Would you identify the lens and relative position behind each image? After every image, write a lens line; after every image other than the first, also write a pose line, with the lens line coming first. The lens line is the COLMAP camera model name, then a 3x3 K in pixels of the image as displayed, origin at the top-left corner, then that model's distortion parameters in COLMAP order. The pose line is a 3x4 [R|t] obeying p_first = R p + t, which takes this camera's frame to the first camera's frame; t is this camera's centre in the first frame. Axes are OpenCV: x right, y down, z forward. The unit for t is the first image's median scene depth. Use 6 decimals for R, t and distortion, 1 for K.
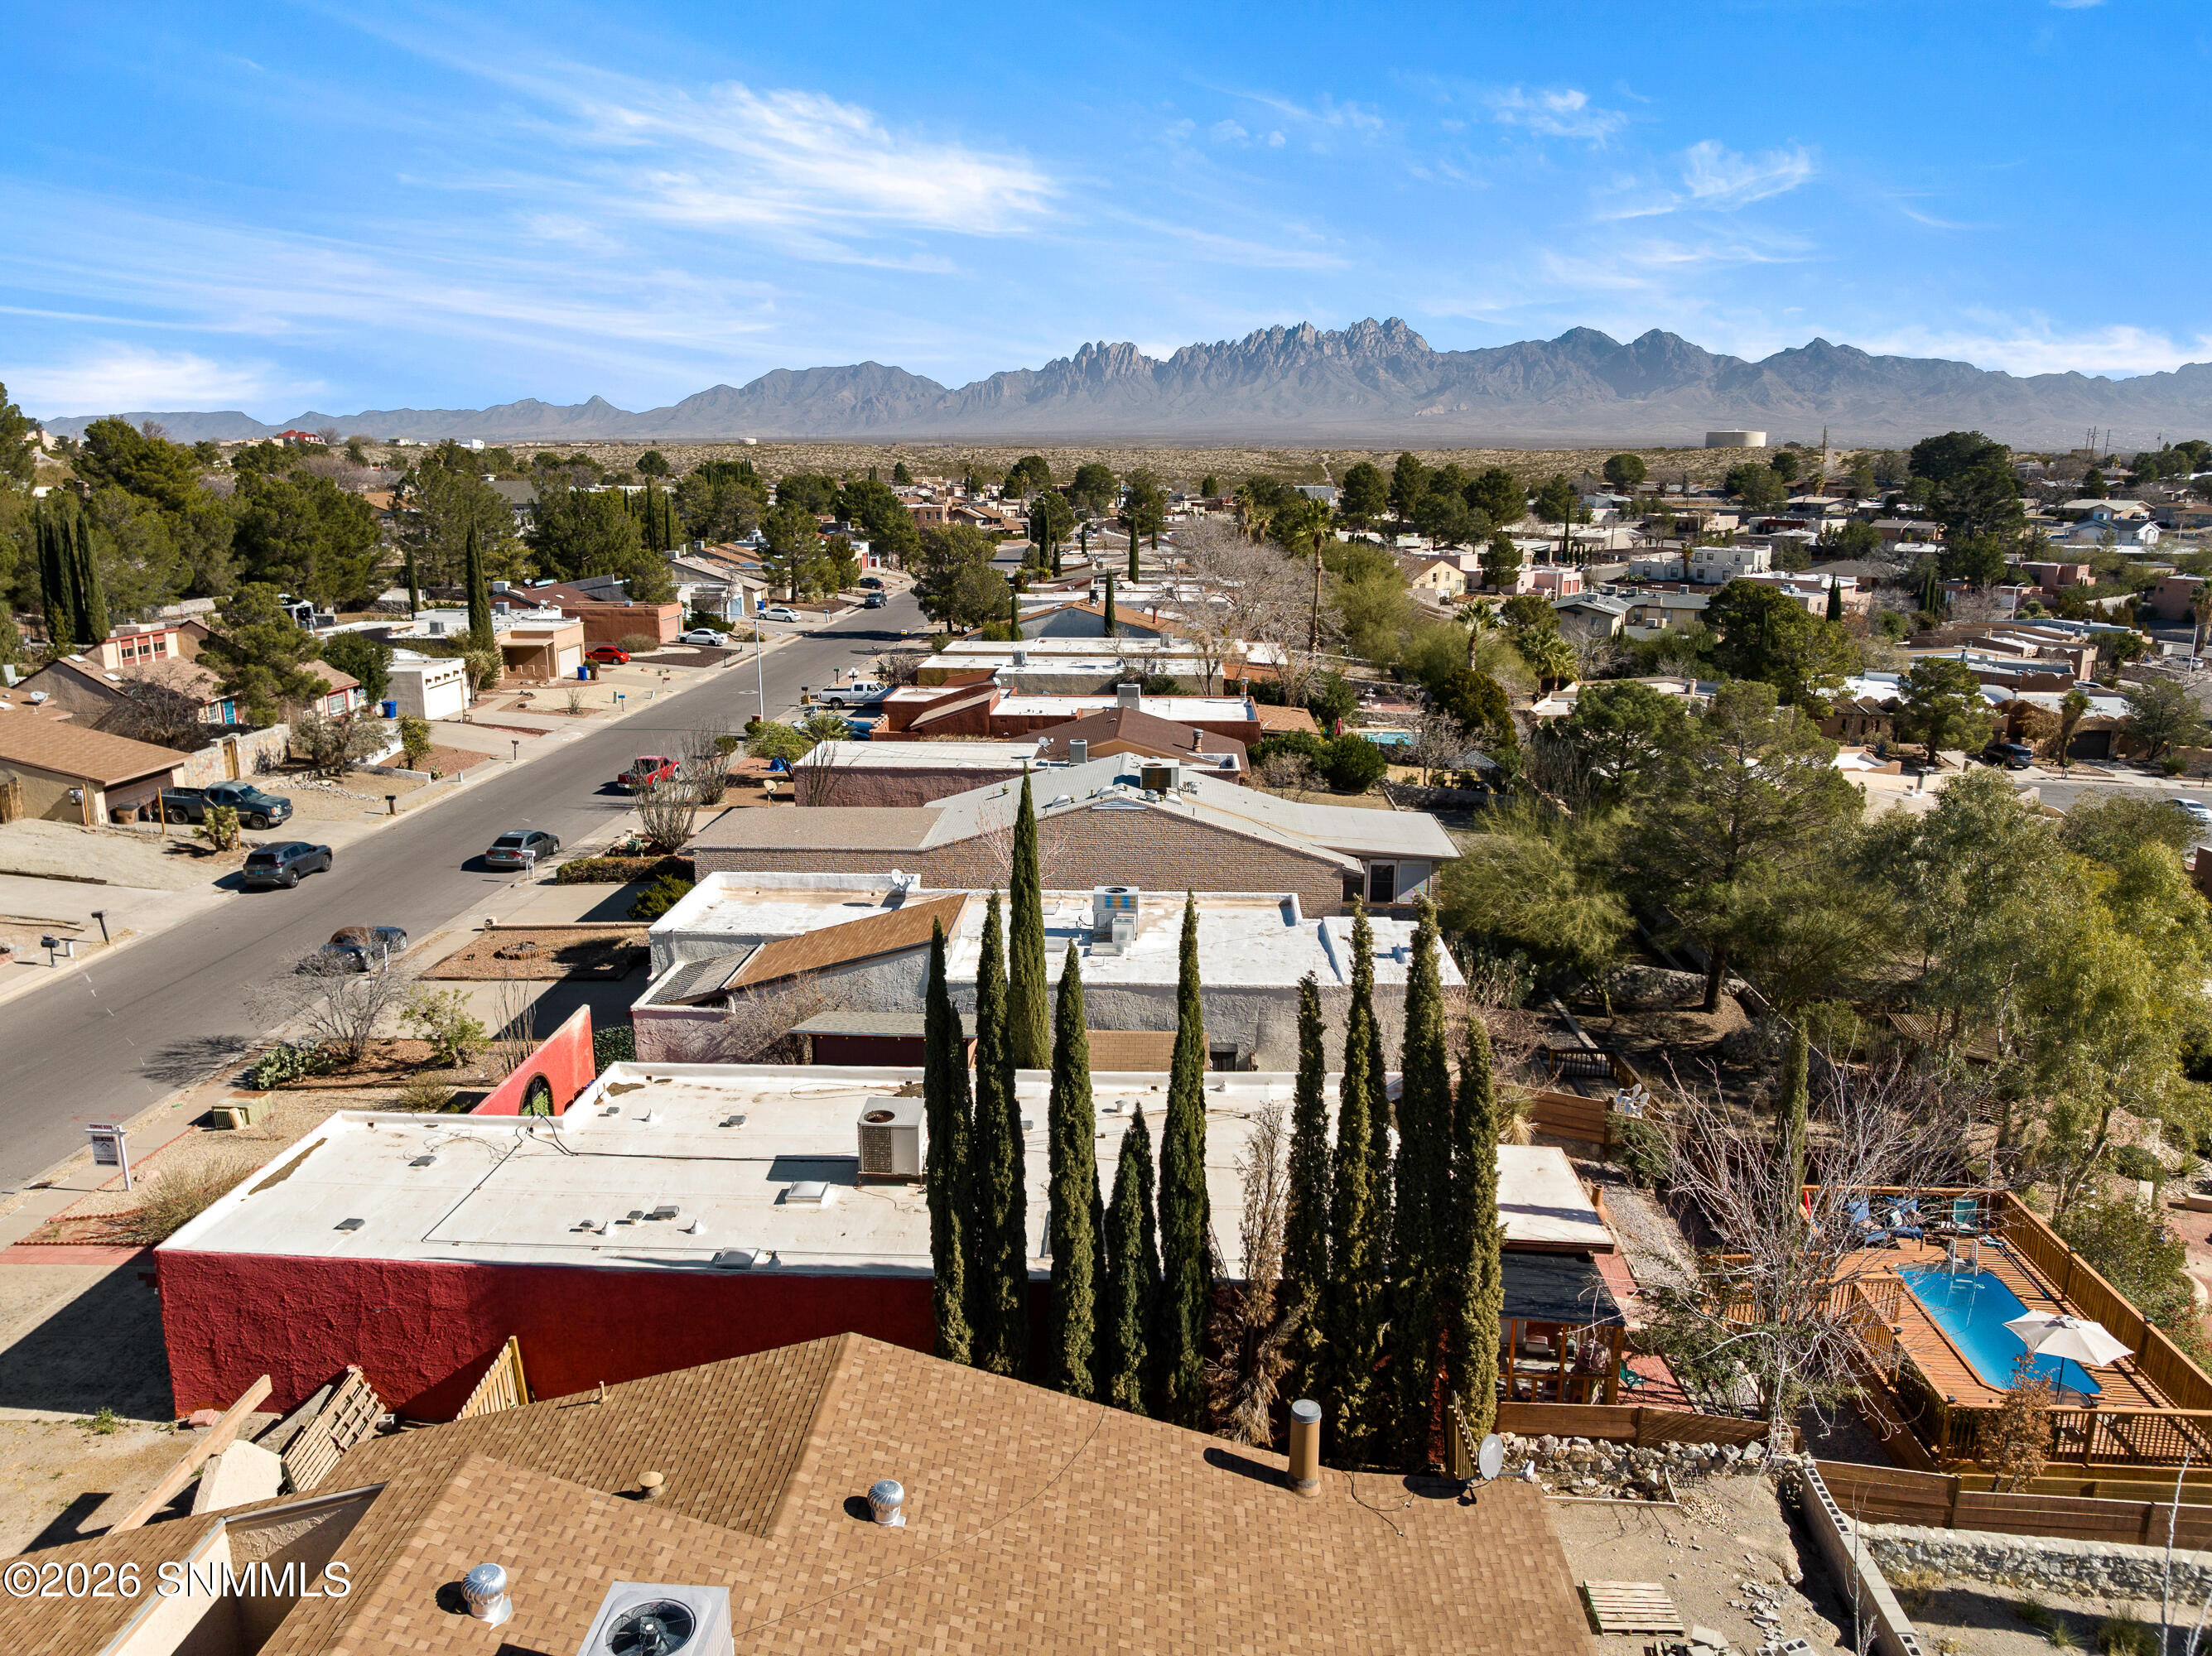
lens RADIAL K [[1553.4, 0, 1106.0], [0, 1553.4, 828.0], [0, 0, 1]] dist [-0.050059, 0.011505]
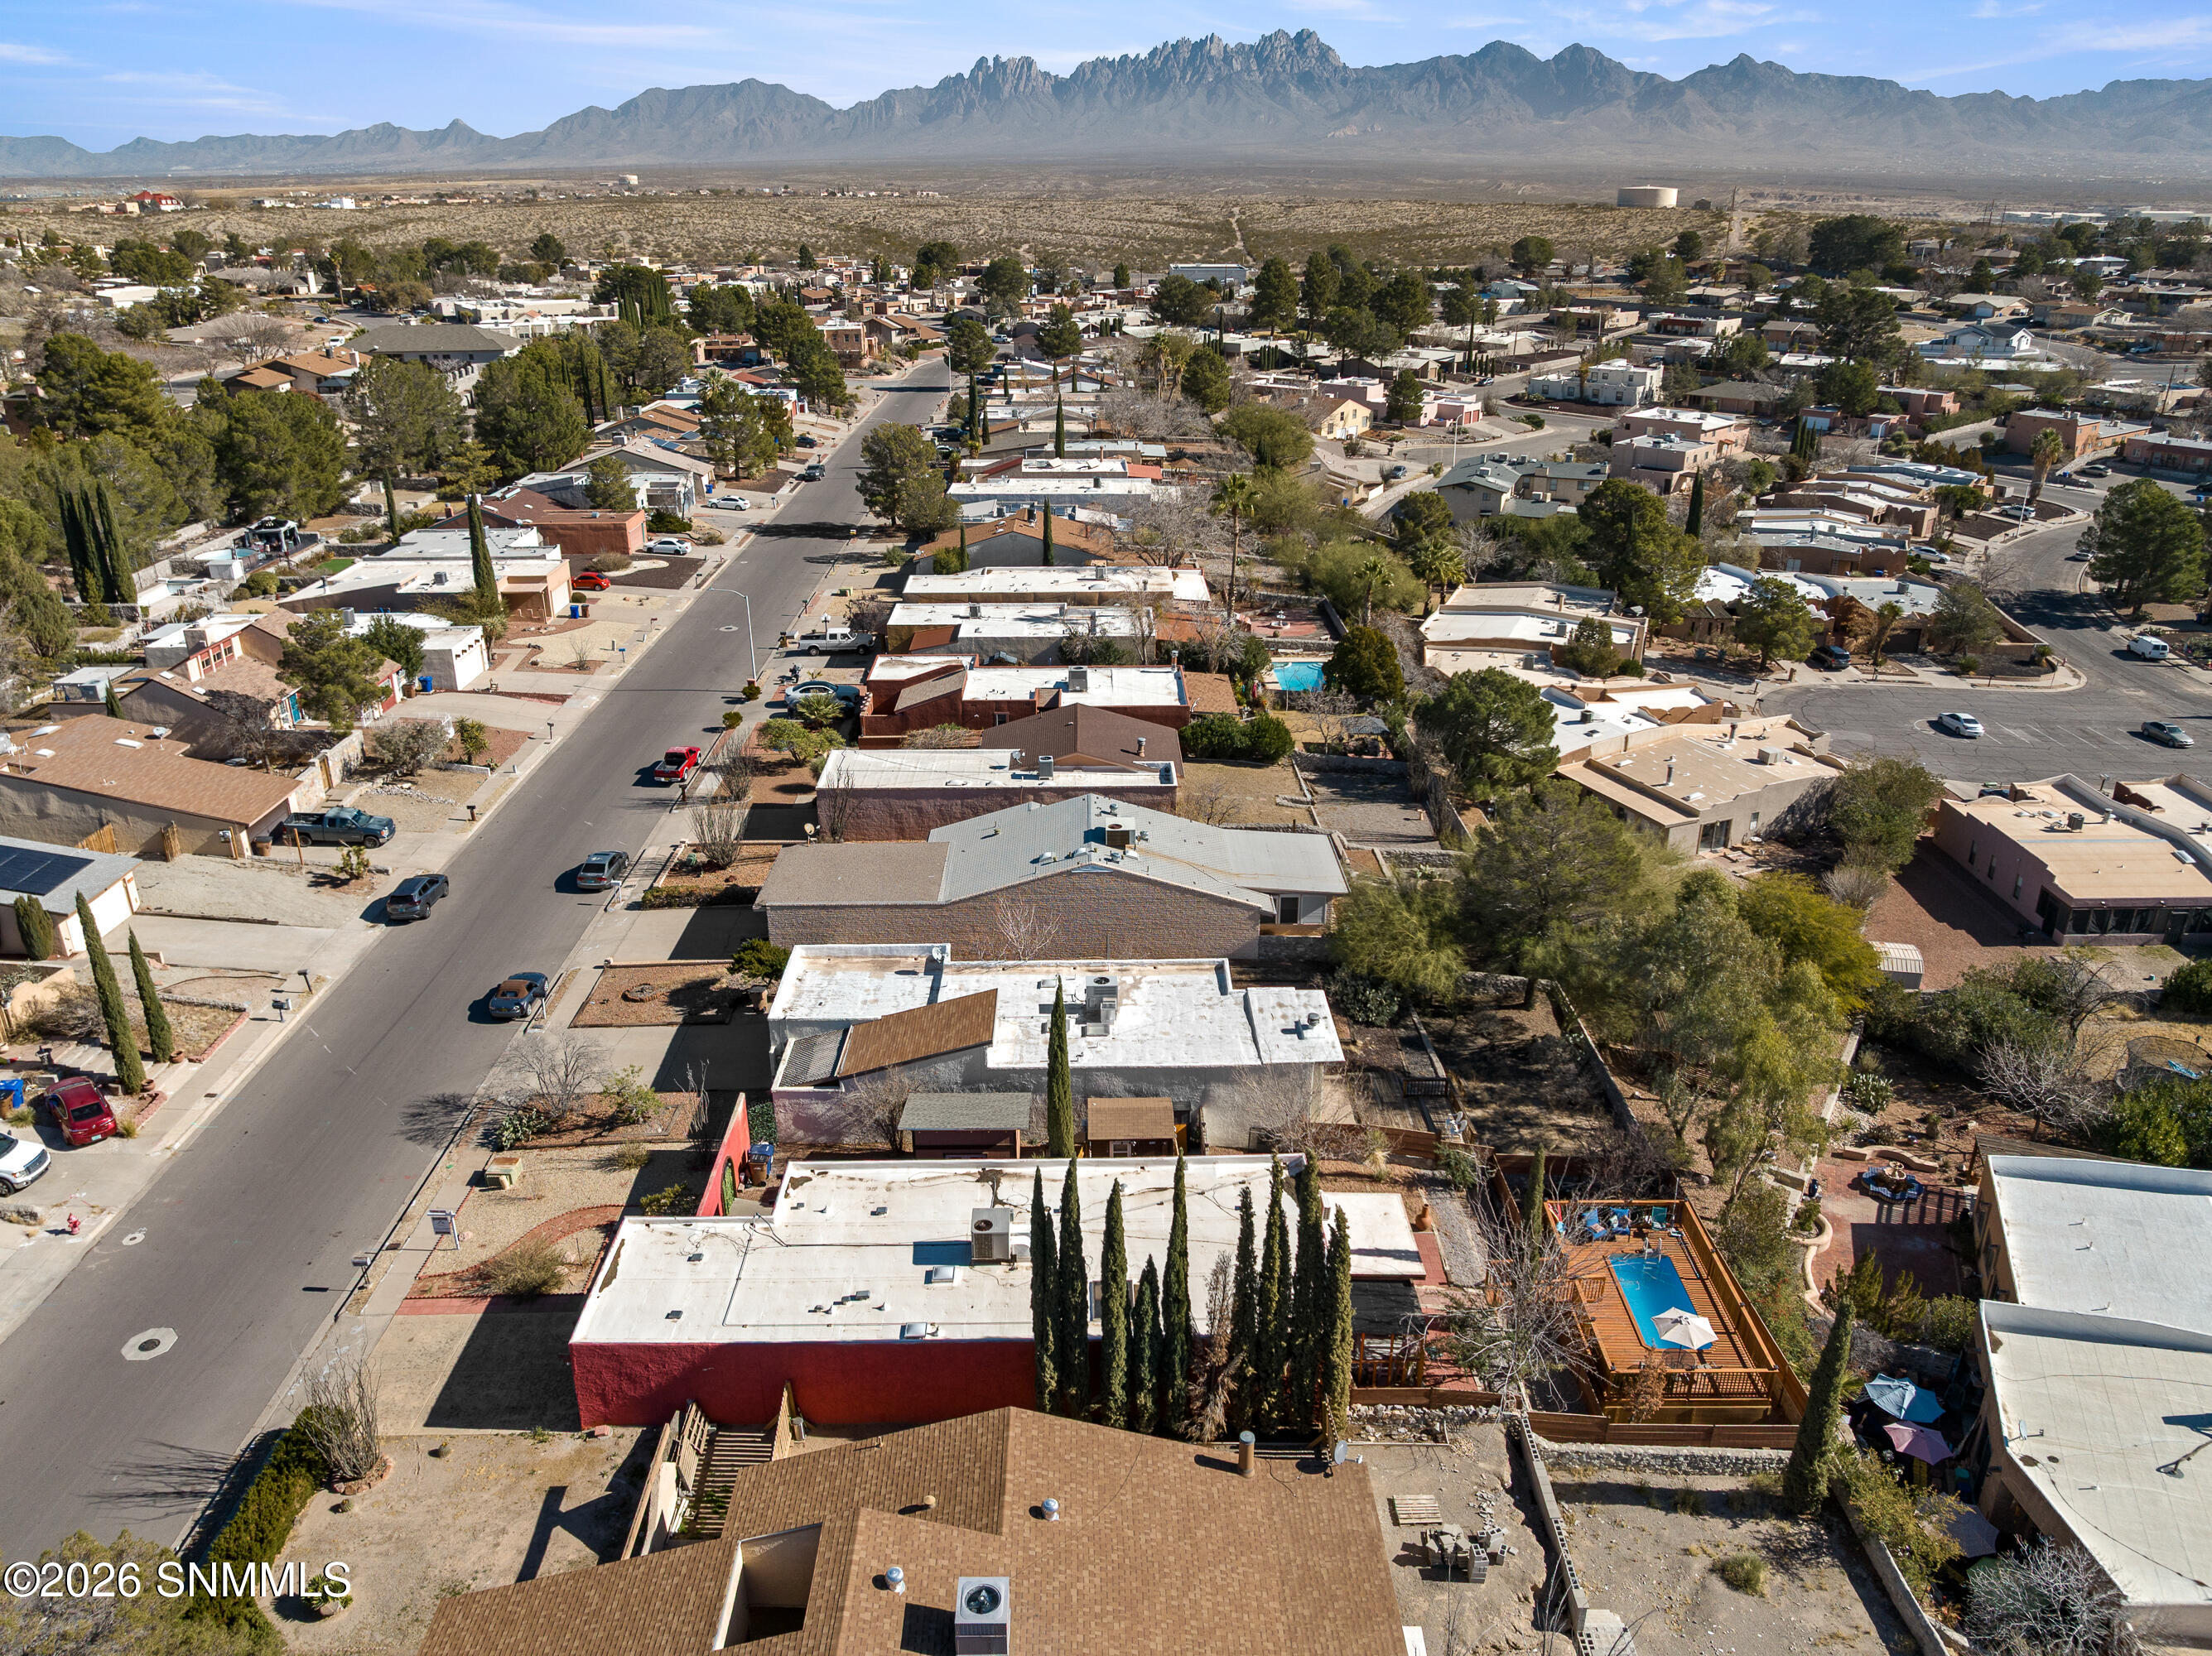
lens RADIAL K [[1553.4, 0, 1106.0], [0, 1553.4, 828.0], [0, 0, 1]] dist [-0.050059, 0.011505]
pose [[0.998176, -0.025917, 0.054518, -0.039831], [0.016682, 0.986406, 0.163475, -0.207470], [-0.058014, -0.162267, 0.985040, -0.232743]]
